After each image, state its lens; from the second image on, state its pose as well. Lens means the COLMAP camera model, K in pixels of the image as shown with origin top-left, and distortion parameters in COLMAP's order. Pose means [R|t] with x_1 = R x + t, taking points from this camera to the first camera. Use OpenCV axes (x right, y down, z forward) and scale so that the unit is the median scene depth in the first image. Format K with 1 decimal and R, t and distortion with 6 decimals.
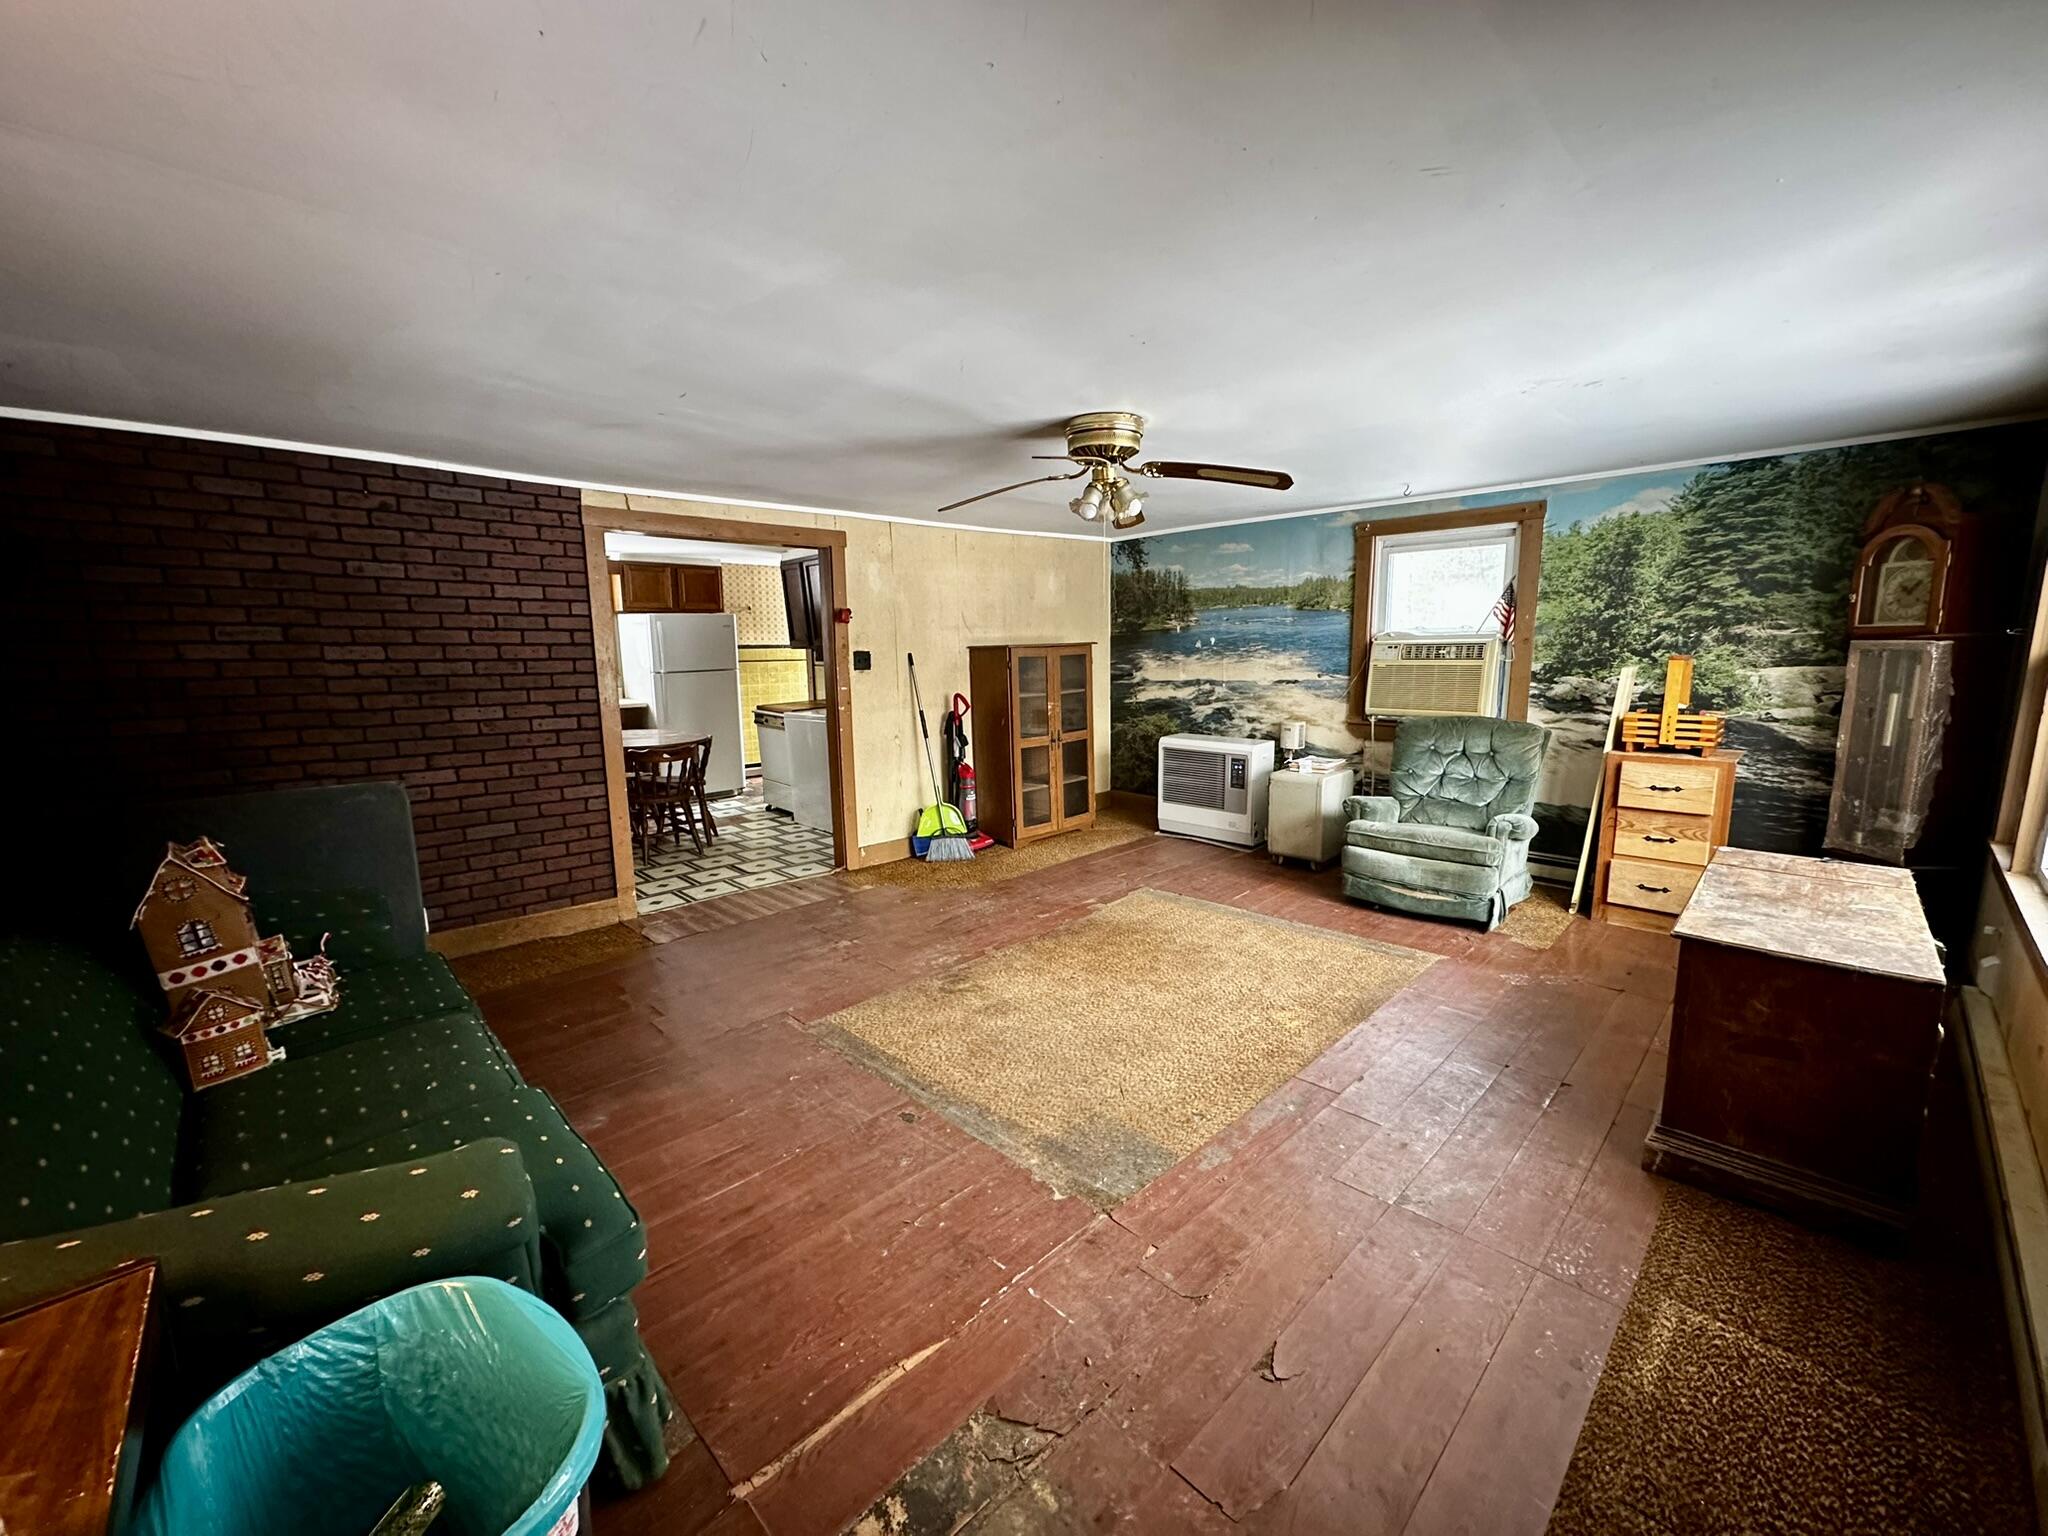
lens RADIAL K [[810.9, 0, 1017.0], [0, 810.9, 766.5], [0, 0, 1]] dist [-0.000903, 0.000029]
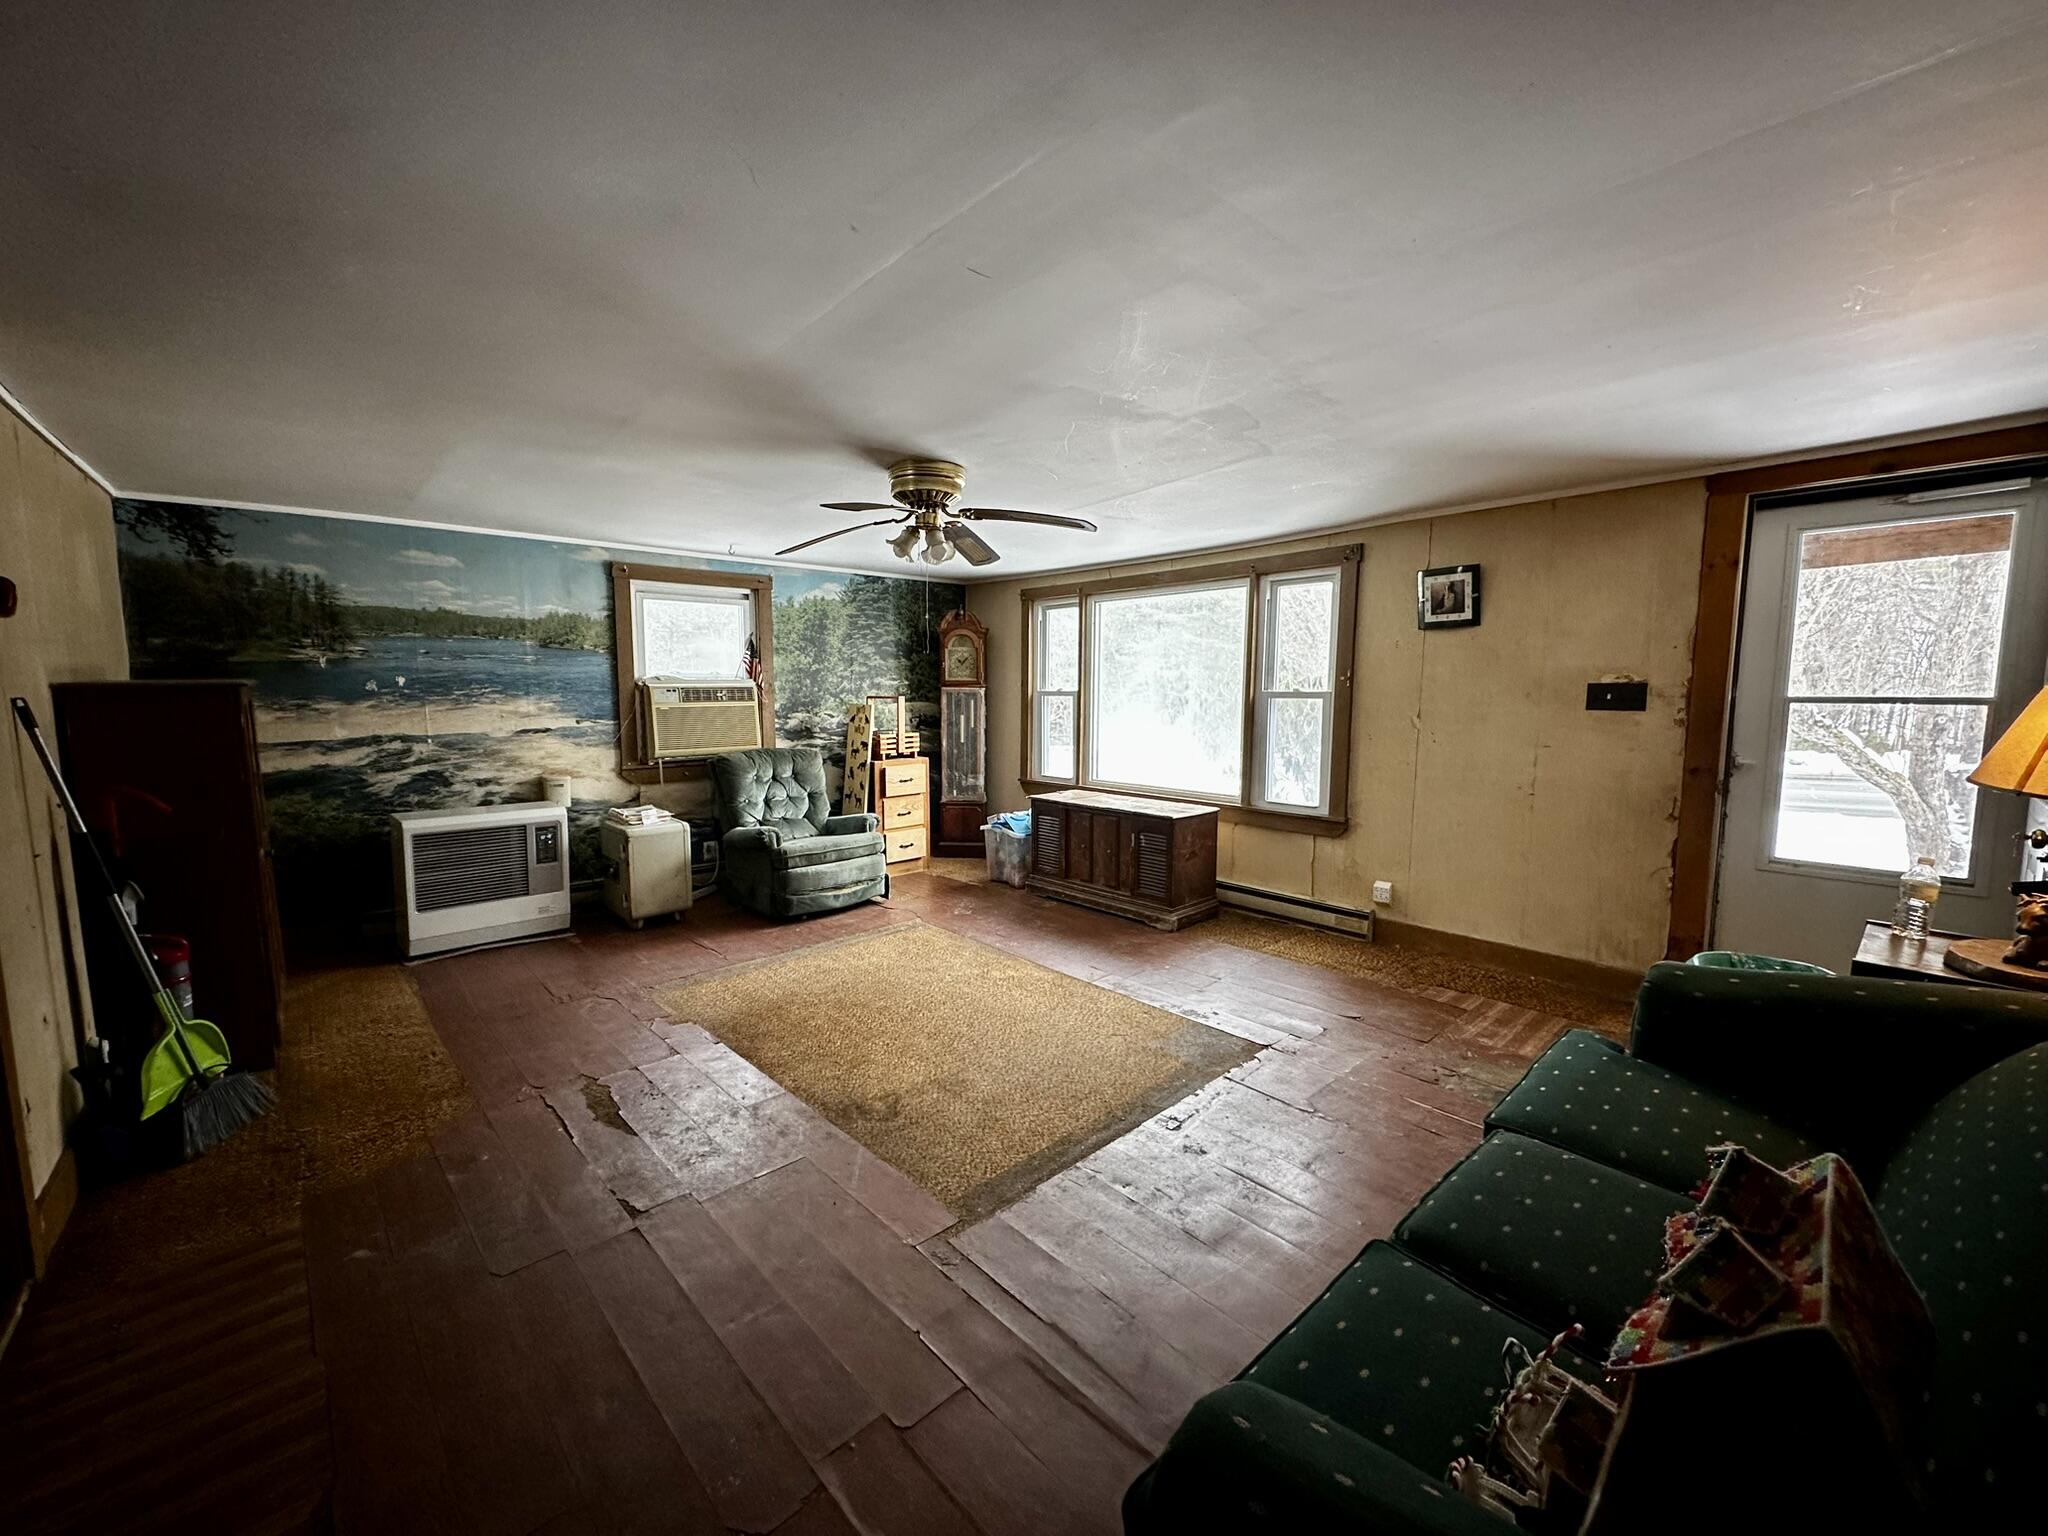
lens RADIAL K [[810.9, 0, 1025.8], [0, 810.9, 773.1], [0, 0, 1]] dist [-0.000903, 0.000029]
pose [[0.025799, -0.095757, 0.995070, -0.563152], [0.146295, 0.985047, 0.091000, -0.071734], [-0.988904, 0.143226, 0.039422, 0.528743]]
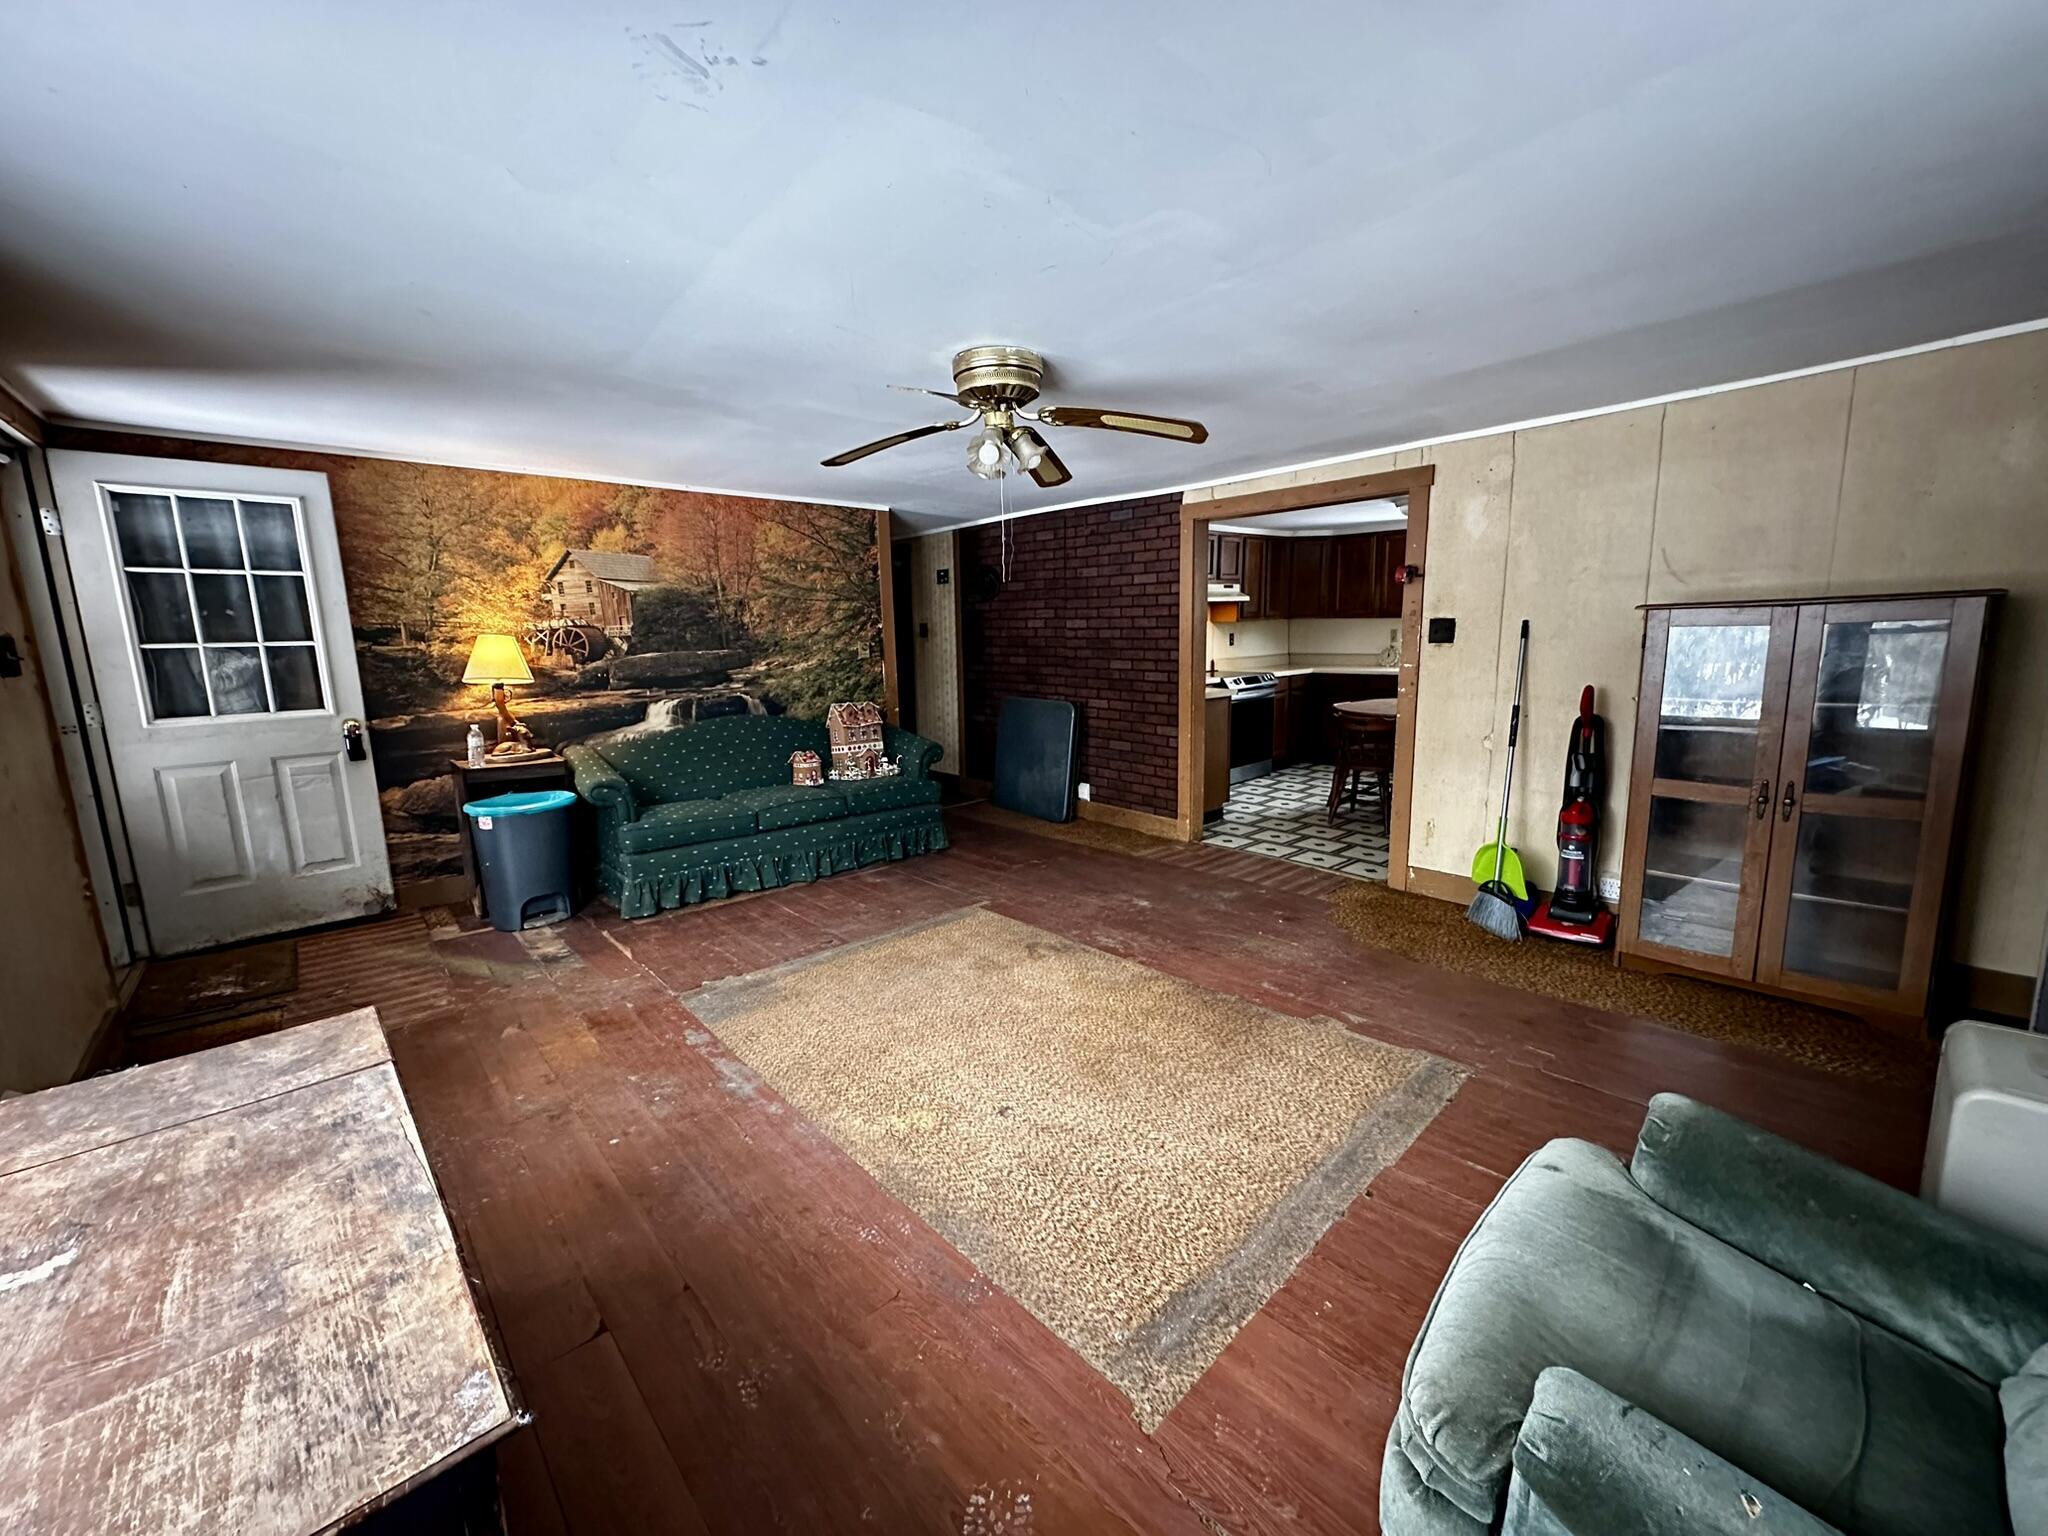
lens RADIAL K [[810.9, 0, 1026.0], [0, 810.9, 766.2], [0, 0, 1]] dist [-0.000903, 0.000029]
pose [[-0.031748, 0.176020, -0.983874, 0.615653], [-0.127188, 0.975657, 0.178654, -0.095150], [0.991370, 0.130809, -0.008587, 0.650175]]
